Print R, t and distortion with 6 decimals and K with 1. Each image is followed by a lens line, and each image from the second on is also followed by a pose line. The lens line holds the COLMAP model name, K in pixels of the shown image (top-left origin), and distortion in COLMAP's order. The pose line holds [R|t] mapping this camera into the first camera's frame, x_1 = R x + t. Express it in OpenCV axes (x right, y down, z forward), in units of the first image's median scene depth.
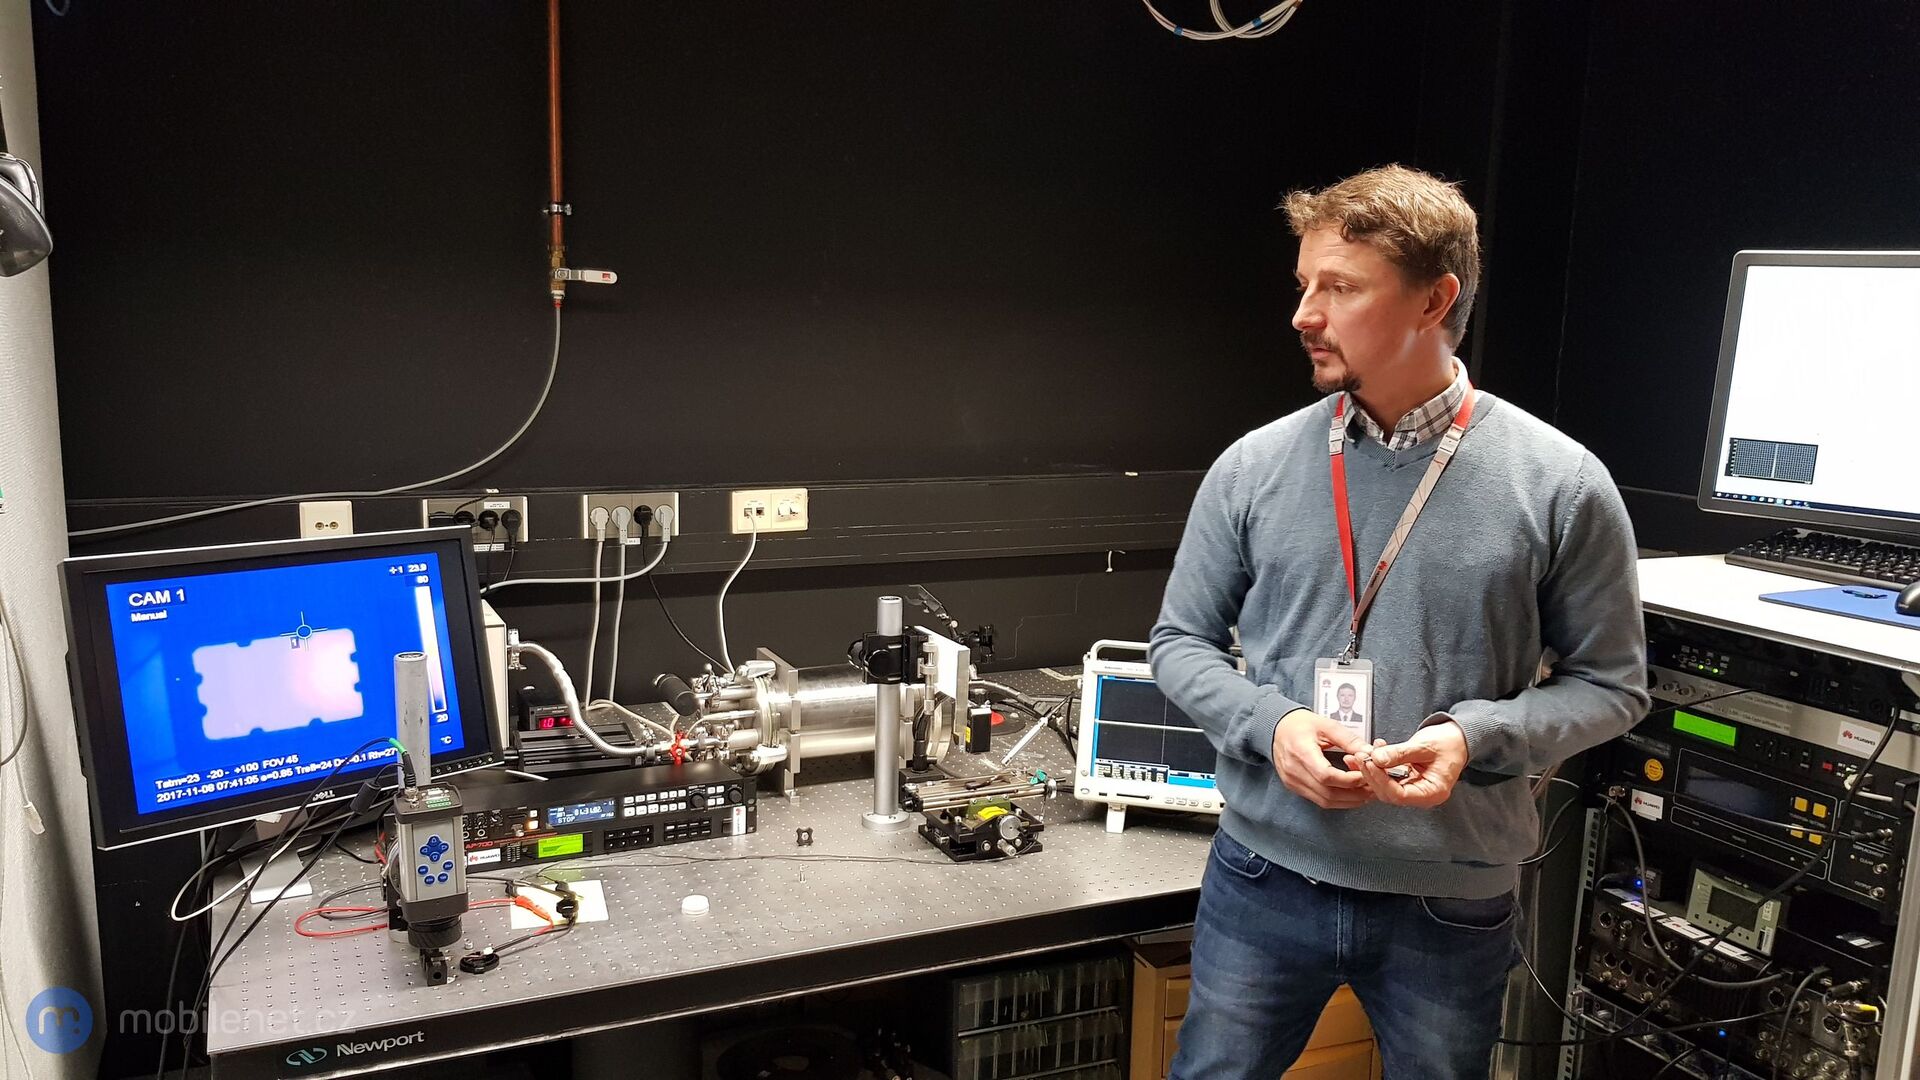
lens RADIAL K [[1489.4, 0, 930.9], [0, 1489.4, 559.5], [0, 0, 1]] dist [0.052215, -0.085730]
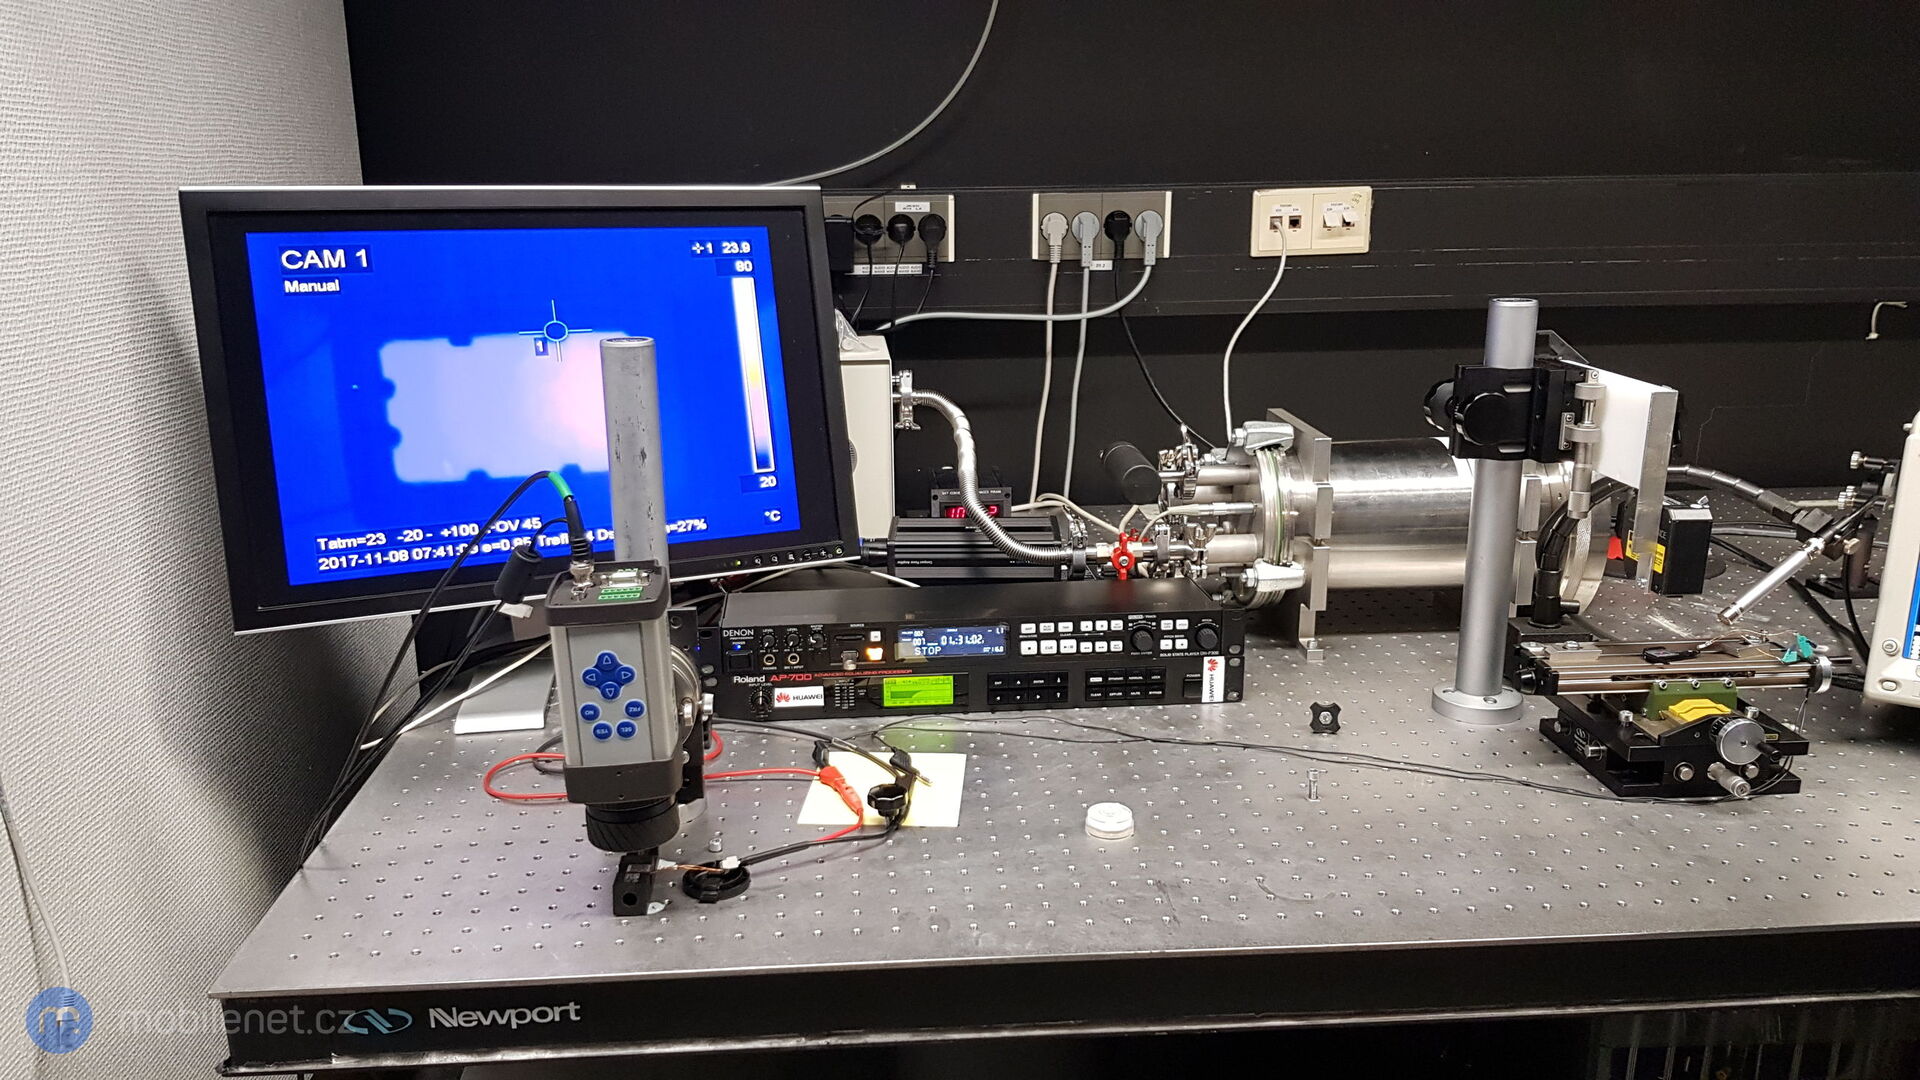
lens RADIAL K [[1489.4, 0, 937.3], [0, 1489.4, 572.5], [0, 0, 1]] dist [0.052215, -0.085730]
pose [[0.933646, 0.065686, -0.352122, -0.025597], [-0.028426, 0.993529, 0.109965, 0.071912], [0.357066, -0.092659, 0.929472, 0.420656]]
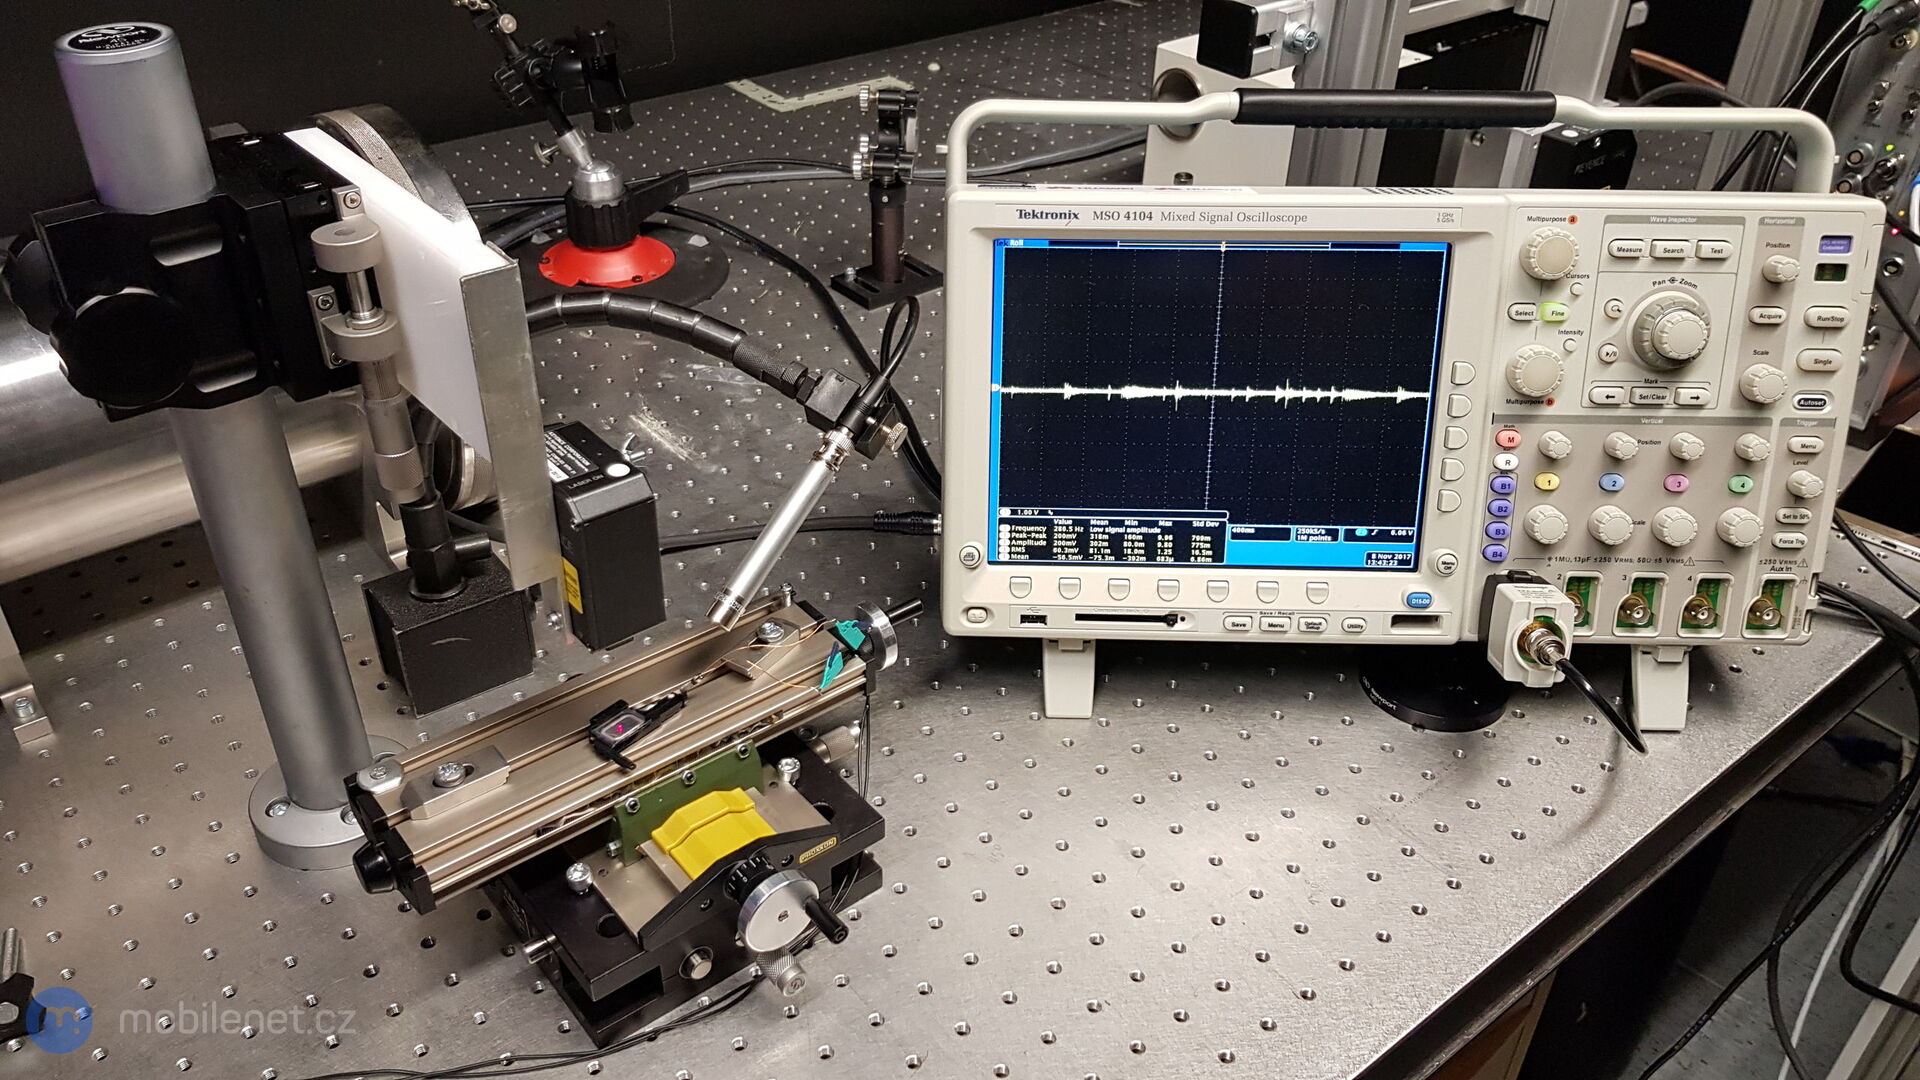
lens RADIAL K [[1489.4, 0, 942.4], [0, 1489.4, 561.0], [0, 0, 1]] dist [0.052215, -0.085730]
pose [[0.970401, -0.145332, 0.192875, 0.037815], [0.045843, 0.894986, 0.443732, 0.002855], [-0.237109, -0.421756, 0.875158, 0.760257]]
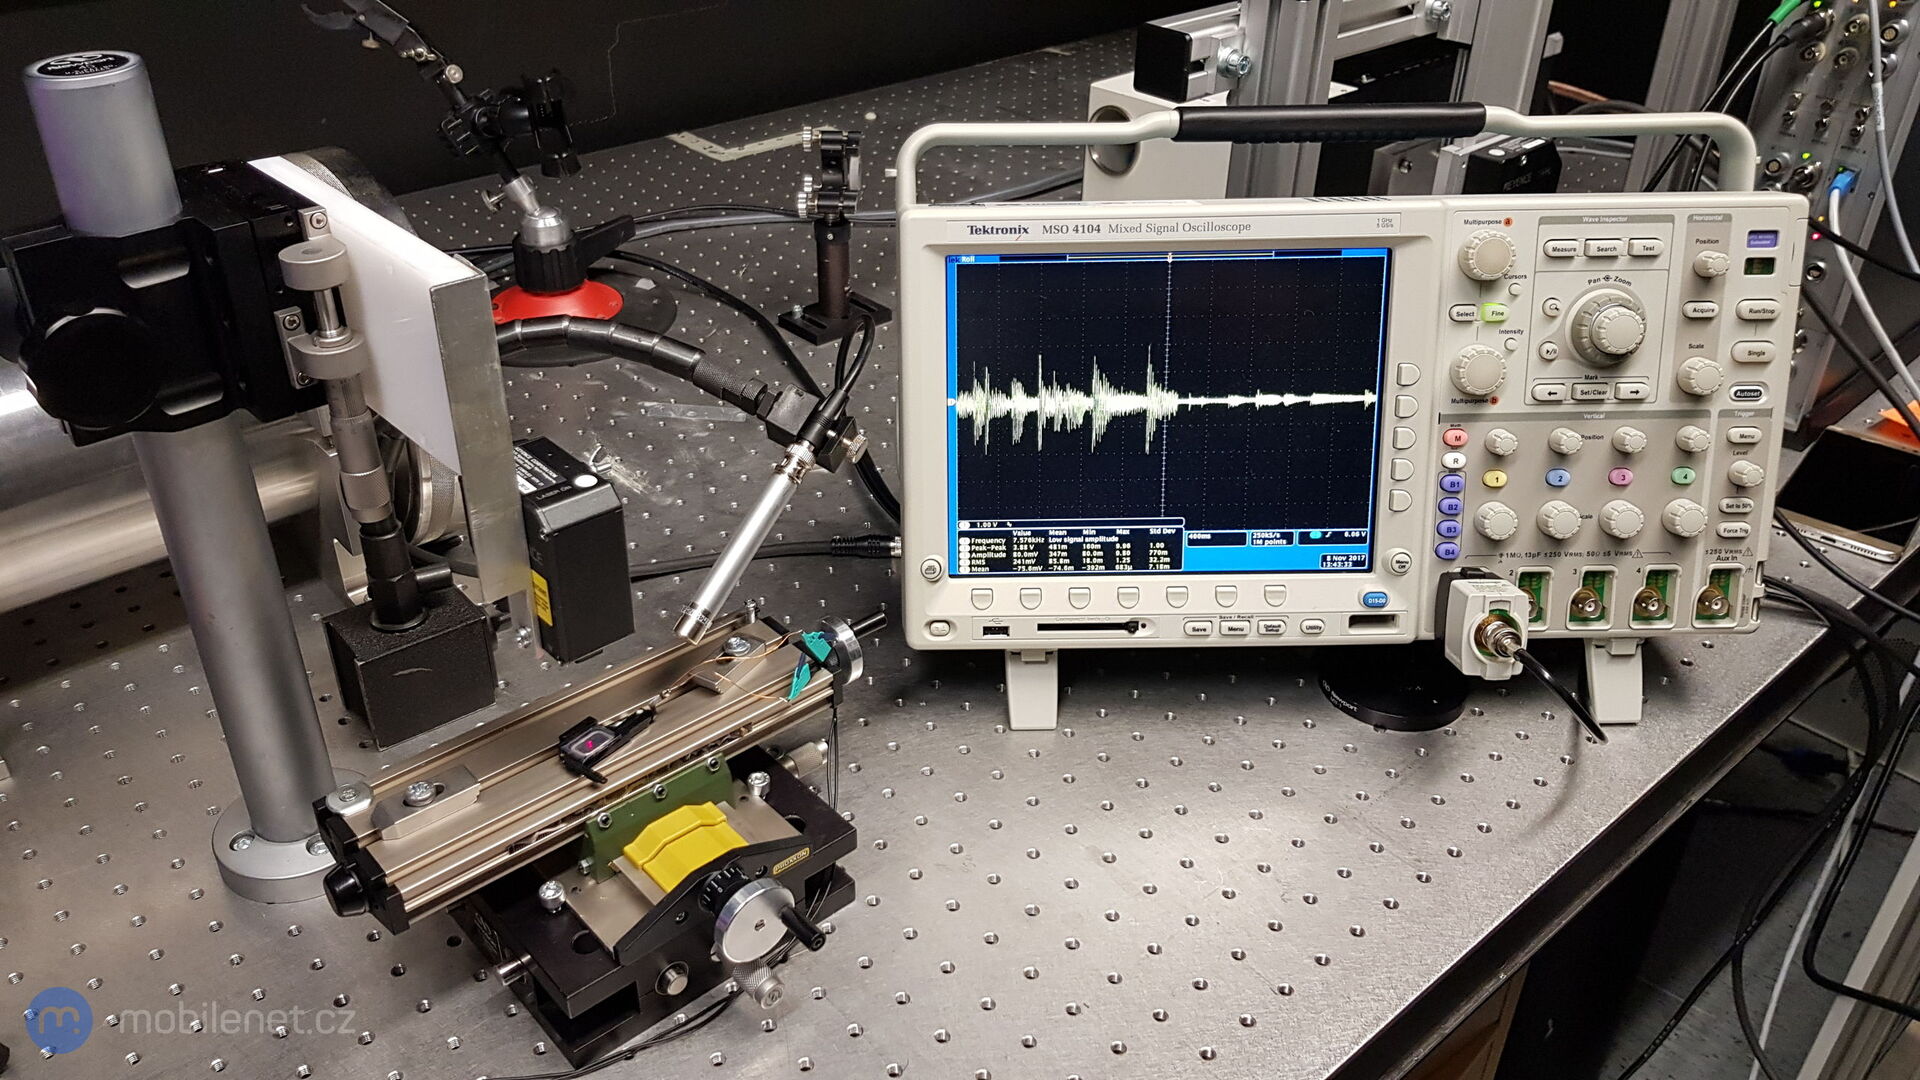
lens RADIAL K [[1489.4, 0, 914.3], [0, 1489.4, 548.3], [0, 0, 1]] dist [0.052215, -0.085730]
pose [[0.961456, -0.164605, 0.220243, 0.031435], [0.064522, 0.913706, 0.401221, 0.010594], [-0.267280, -0.371546, 0.889109, 0.755060]]
